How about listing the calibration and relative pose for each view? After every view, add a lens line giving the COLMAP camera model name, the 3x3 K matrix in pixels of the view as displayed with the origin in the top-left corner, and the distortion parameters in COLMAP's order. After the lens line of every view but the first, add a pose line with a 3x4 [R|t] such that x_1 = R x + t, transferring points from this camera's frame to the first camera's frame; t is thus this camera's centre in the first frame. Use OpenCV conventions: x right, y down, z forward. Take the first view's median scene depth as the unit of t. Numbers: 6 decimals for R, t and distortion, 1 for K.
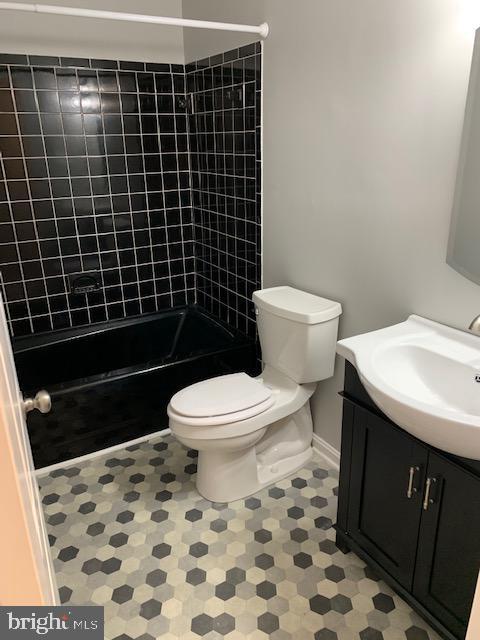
lens RADIAL K [[488.7, 0, 240.0], [0, 488.7, 320.0], [0, 0, 1]] dist [0.000647, -0.018821]
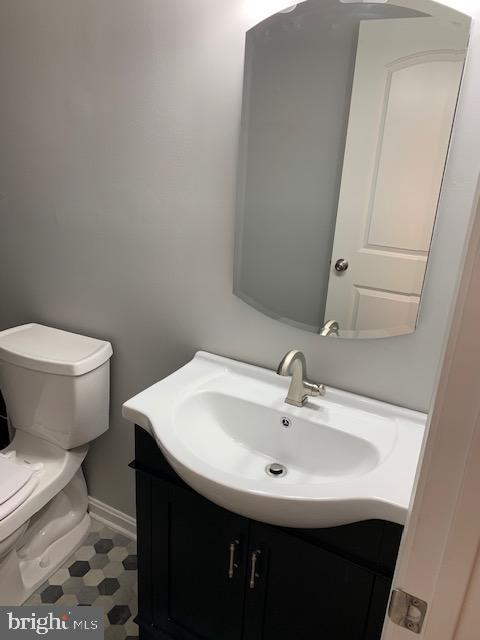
lens RADIAL K [[473.9, 0, 240.0], [0, 473.9, 320.0], [0, 0, 1]] dist [0.005994, -0.002529]
pose [[0.855492, -0.102034, 0.507664, -0.008490], [0.099946, 0.994495, 0.031457, -0.075900], [-0.508079, 0.023828, 0.860981, 0.202854]]
